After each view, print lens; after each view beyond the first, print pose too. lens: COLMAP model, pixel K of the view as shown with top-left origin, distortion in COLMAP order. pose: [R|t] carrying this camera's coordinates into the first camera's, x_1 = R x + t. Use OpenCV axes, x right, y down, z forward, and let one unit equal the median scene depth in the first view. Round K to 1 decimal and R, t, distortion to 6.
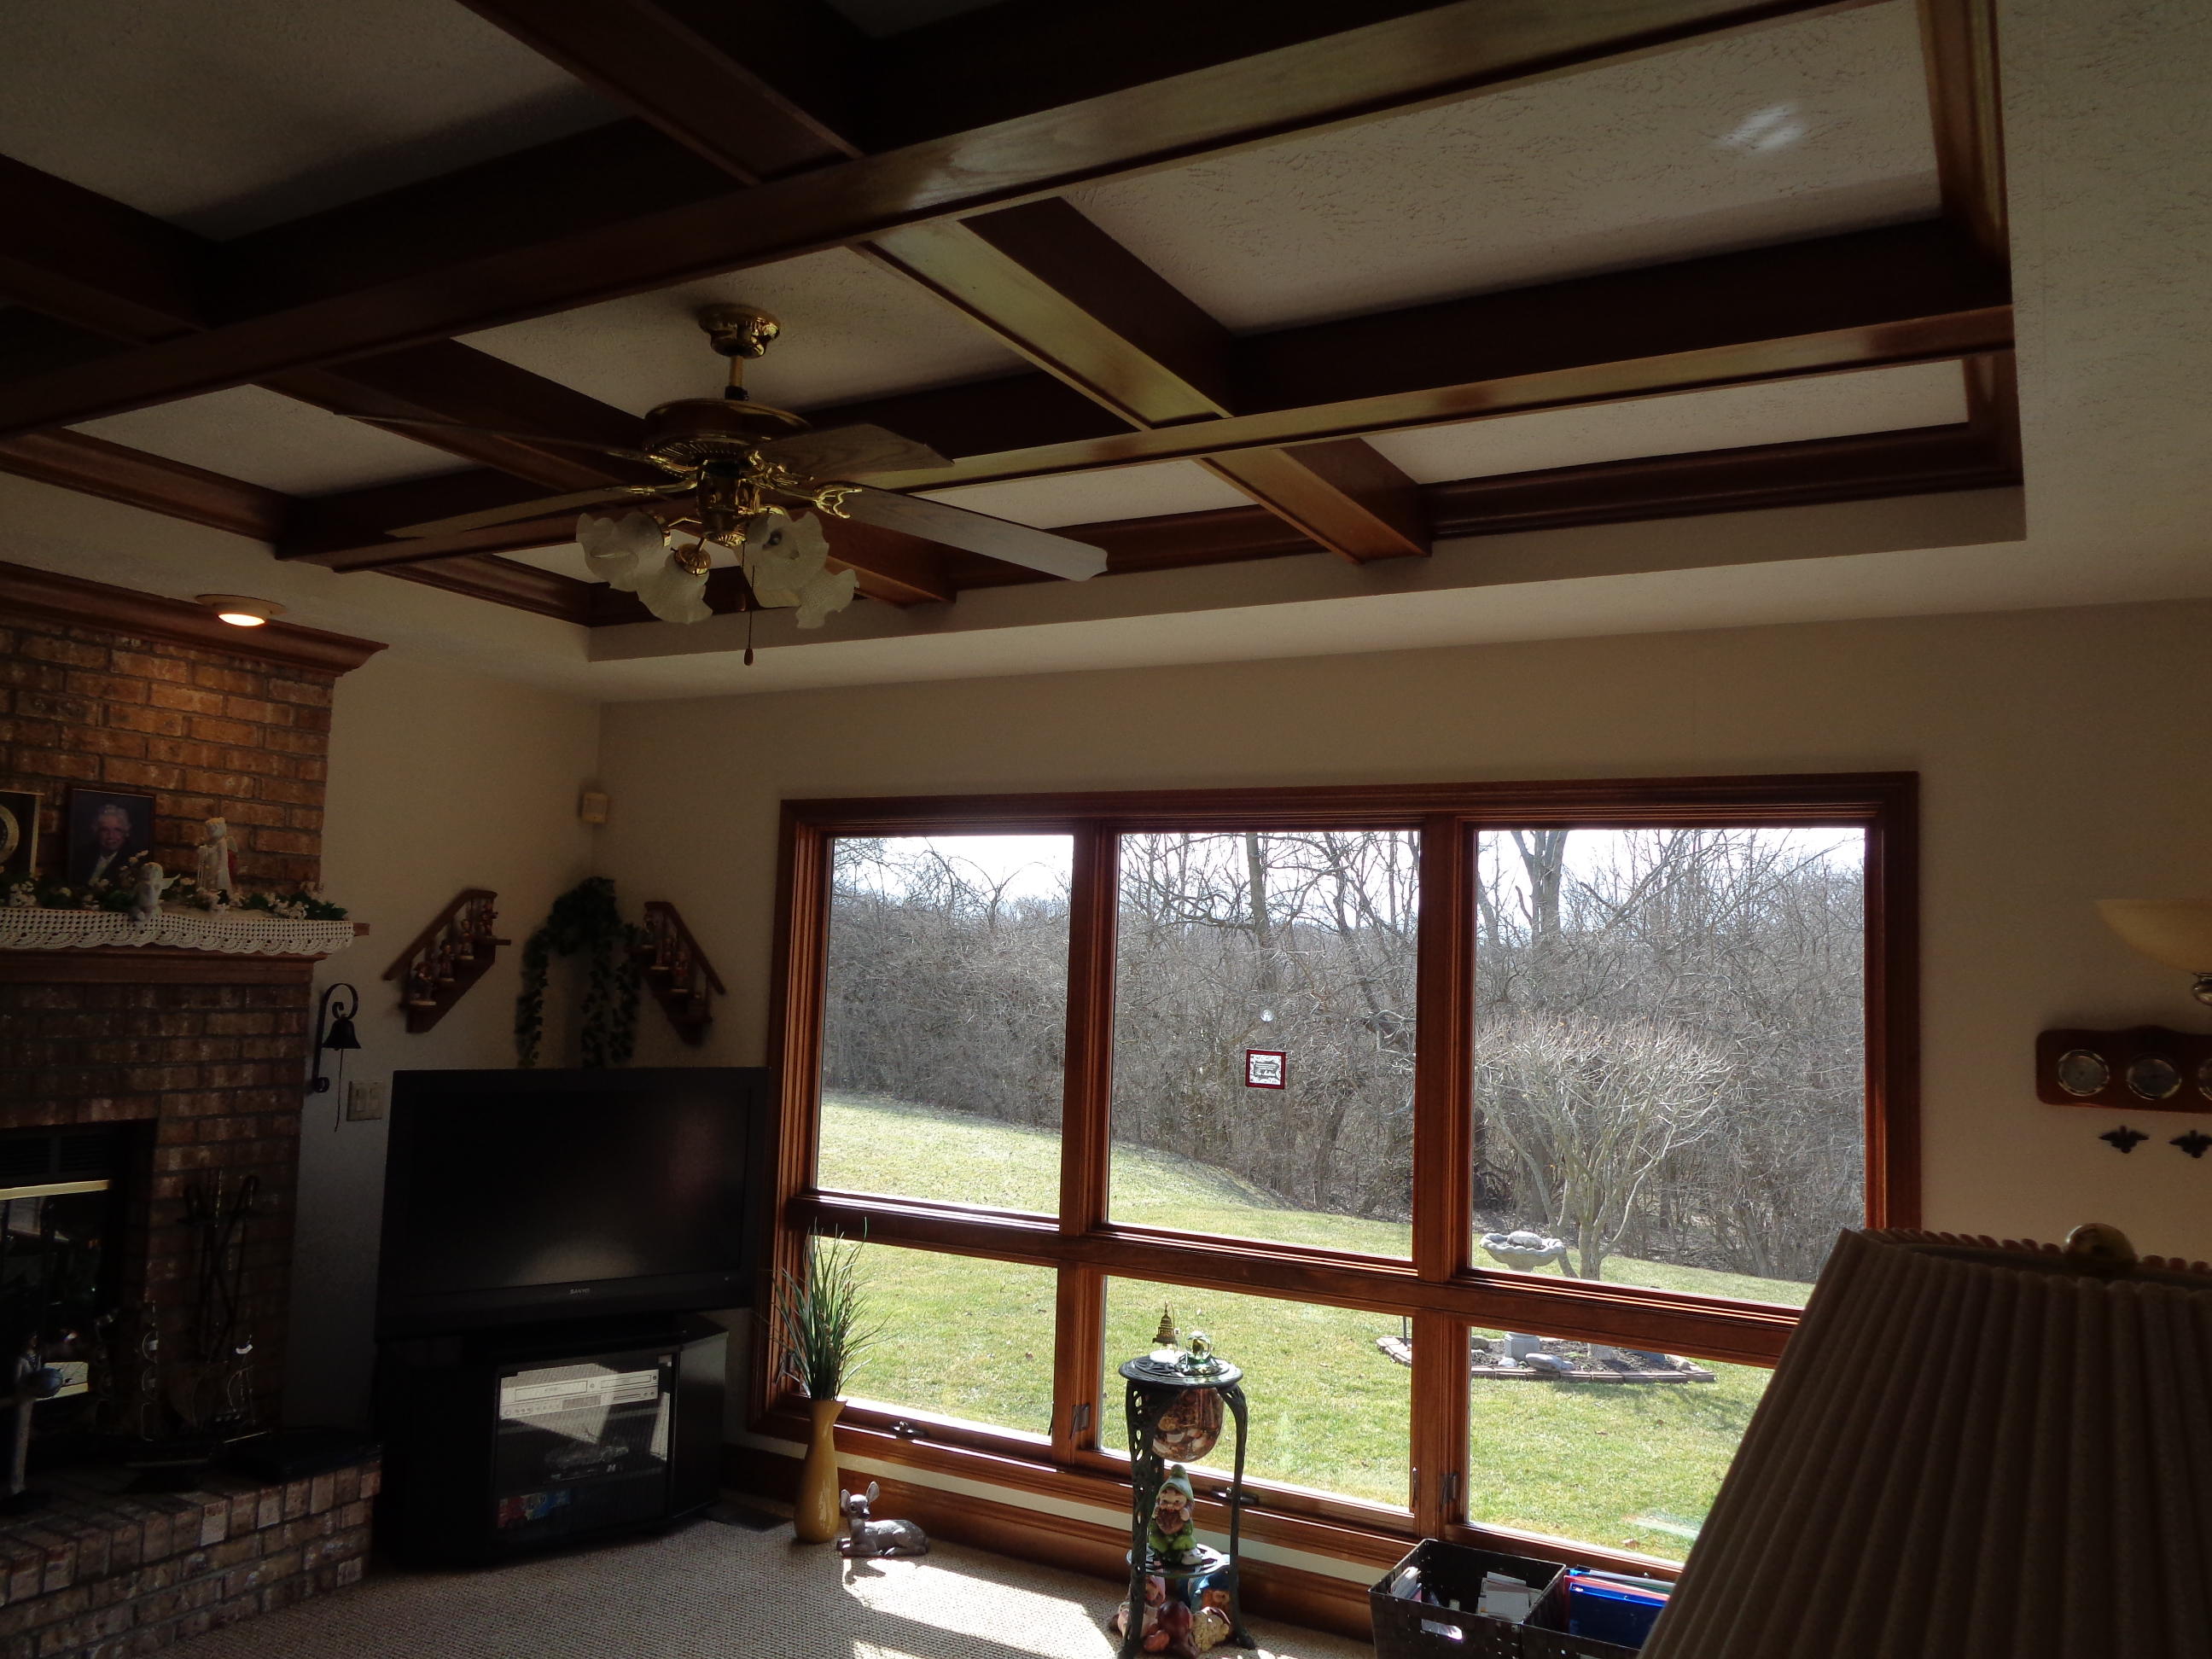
lens RADIAL K [[1642.5, 0, 1111.2], [0, 1642.5, 826.1], [0, 0, 1]] dist [-0.016053, 0.003984]
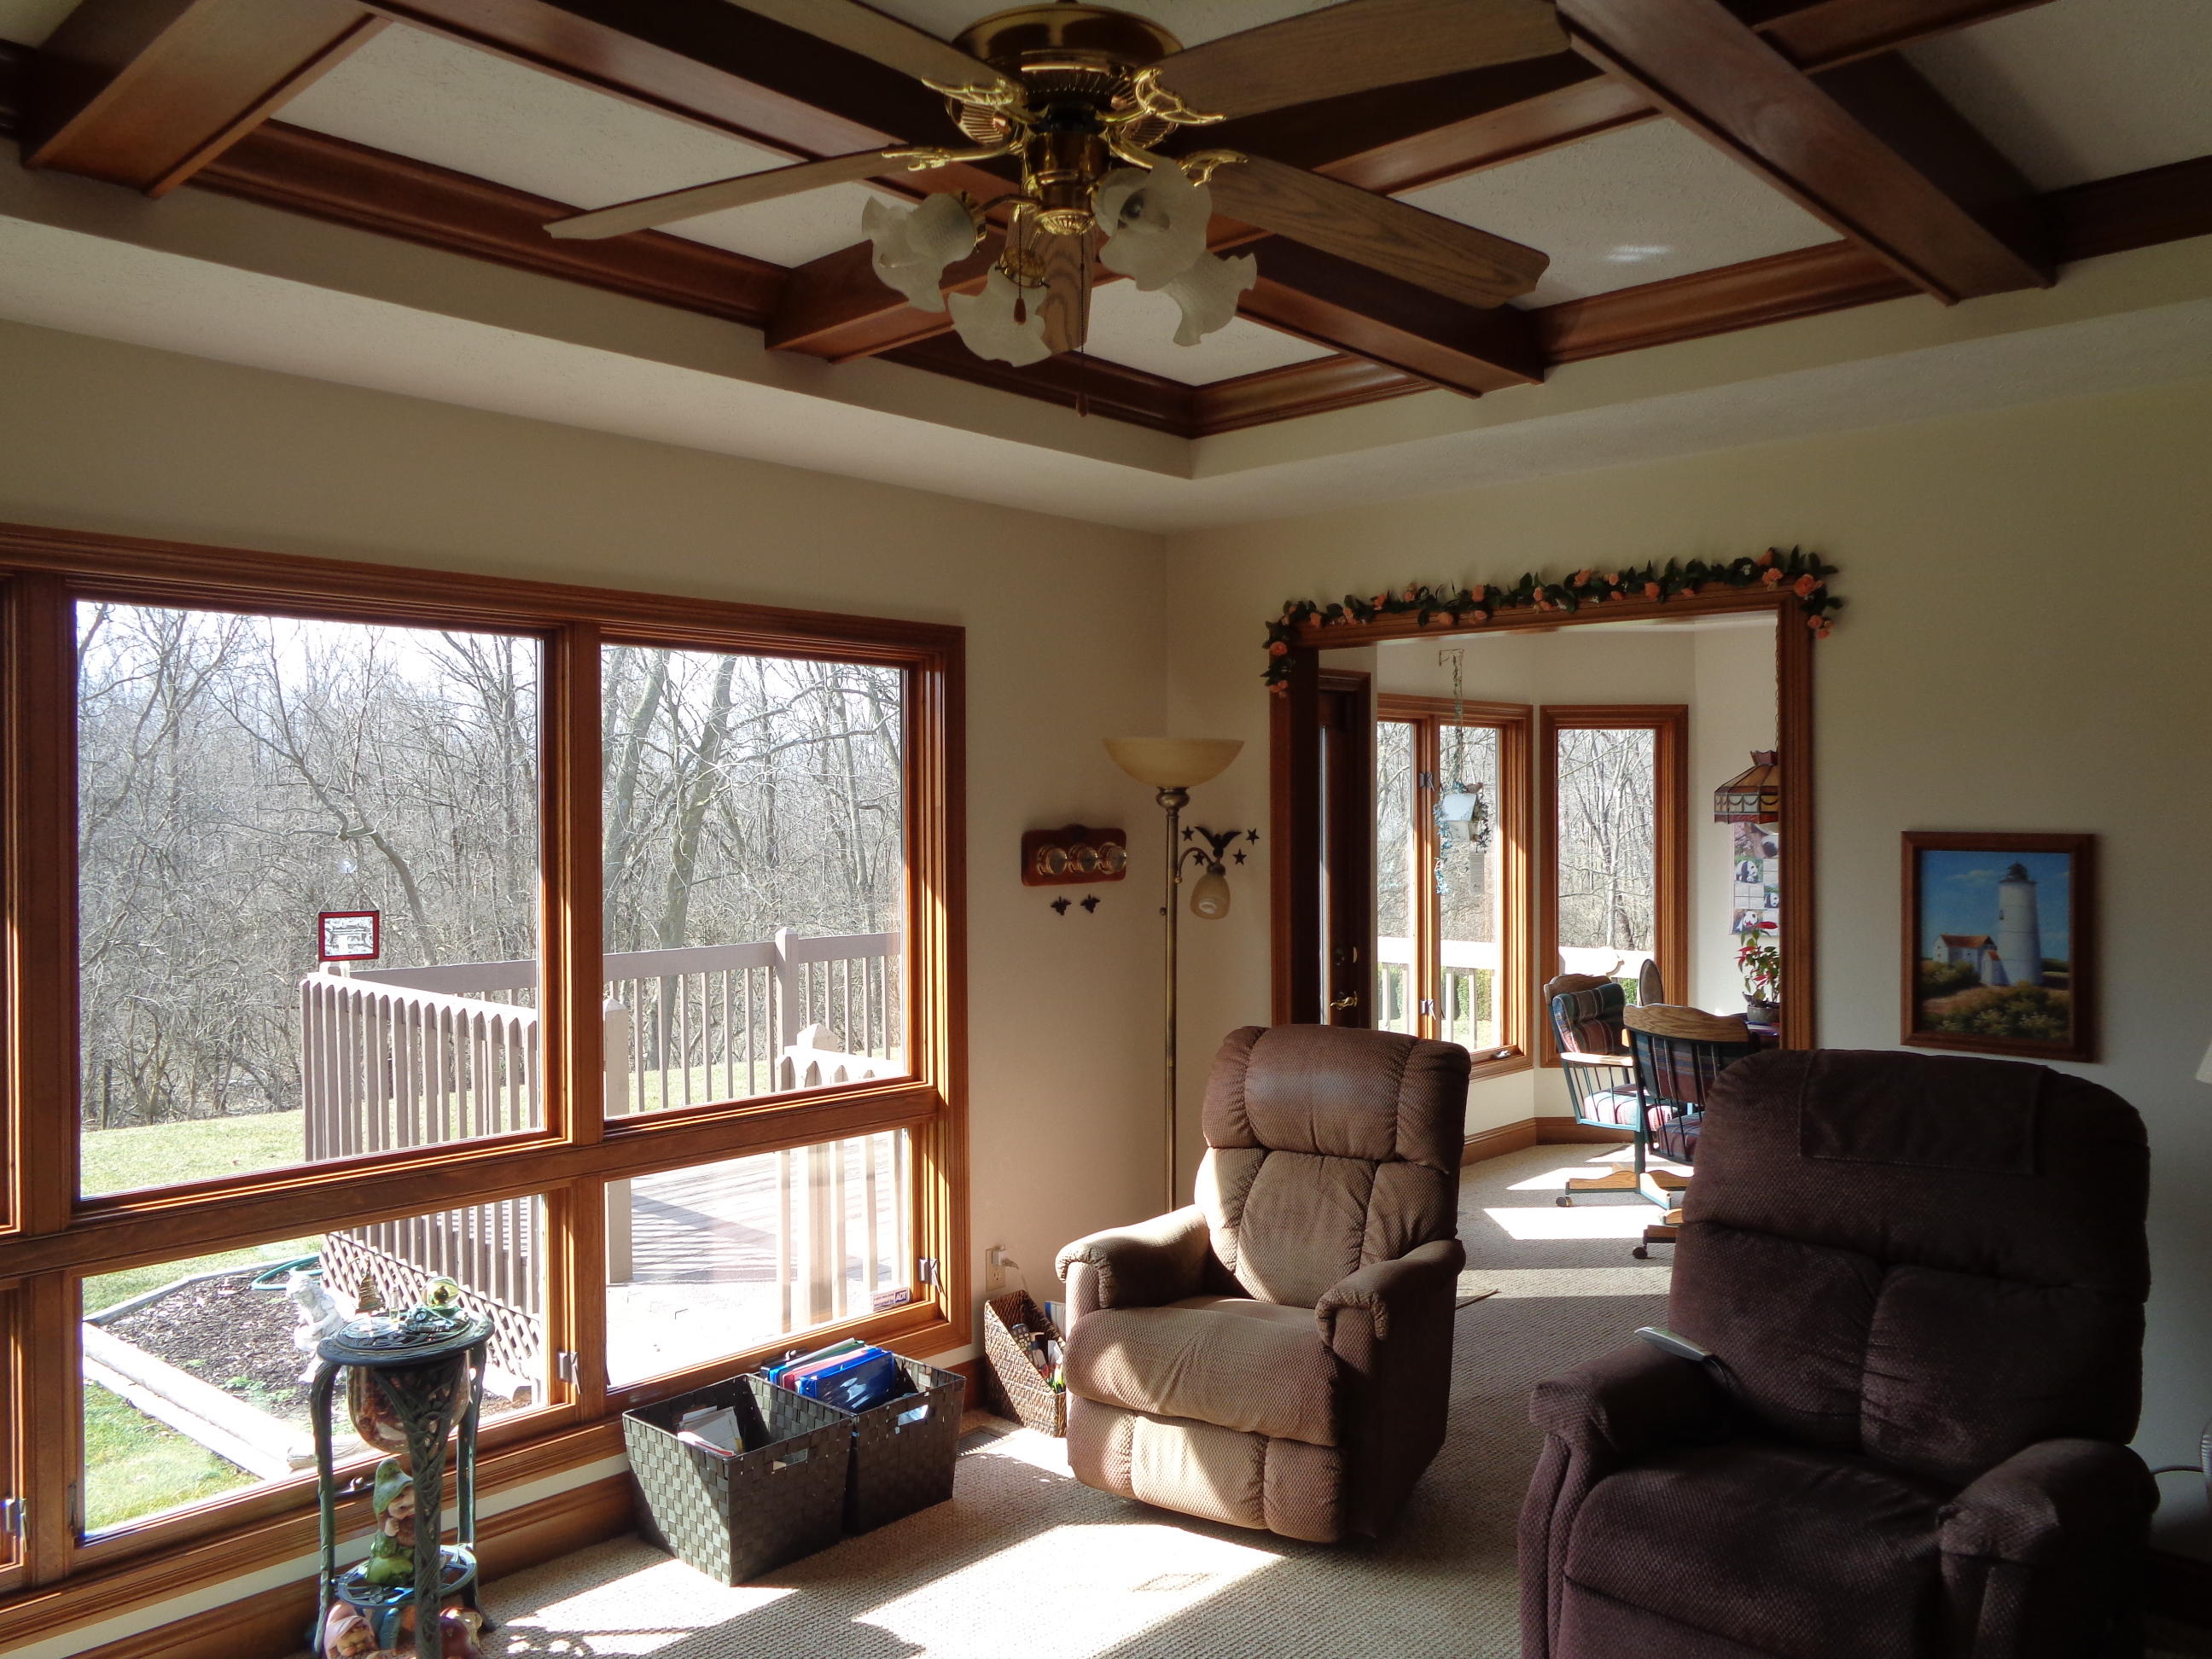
lens RADIAL K [[1666.1, 0, 1114.5], [0, 1666.1, 827.9], [0, 0, 1]] dist [0.009986, 0.002621]
pose [[0.231151, -0.047238, 0.971770, -0.498602], [-0.072679, 0.995191, 0.065665, 0.018728], [-0.970199, -0.085806, 0.226606, 0.421832]]
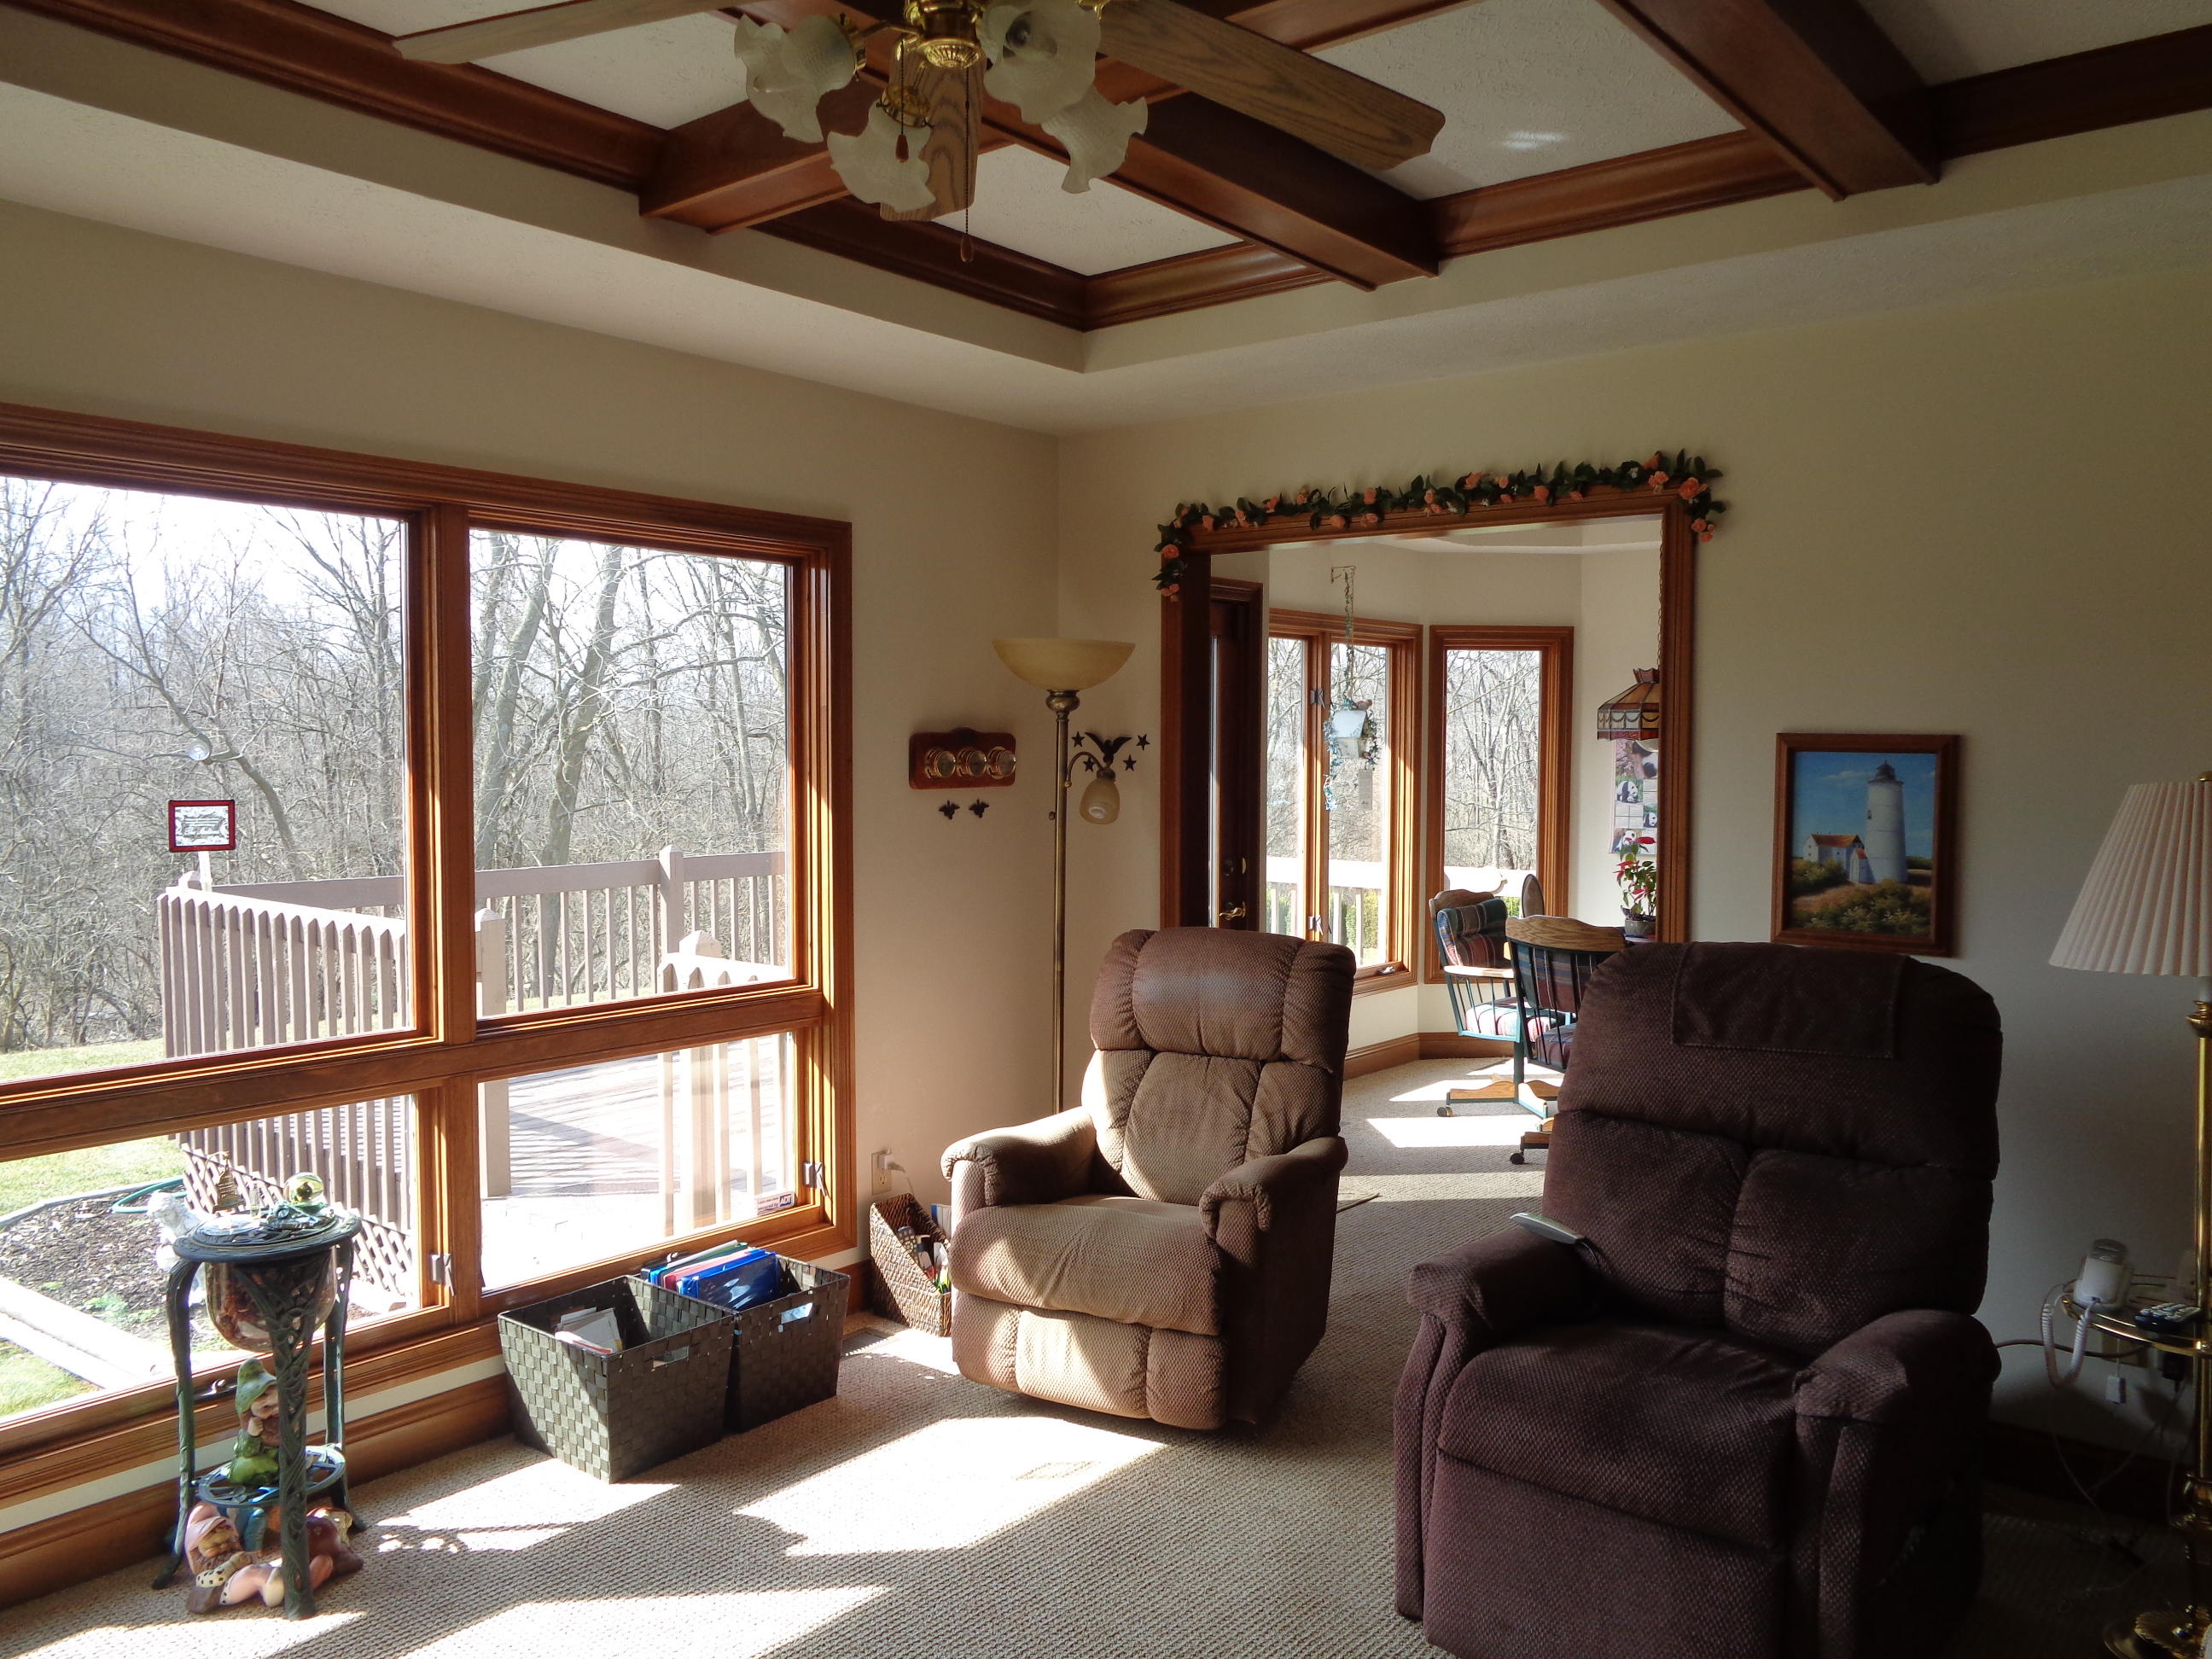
lens RADIAL K [[1667.4, 0, 1112.7], [0, 1667.4, 828.9], [0, 0, 1]] dist [0.010616, 0.003879]
pose [[0.169836, -0.086840, 0.981639, -0.493710], [-0.084836, 0.991124, 0.102356, 0.033931], [-0.981814, -0.100662, 0.160961, 0.419682]]
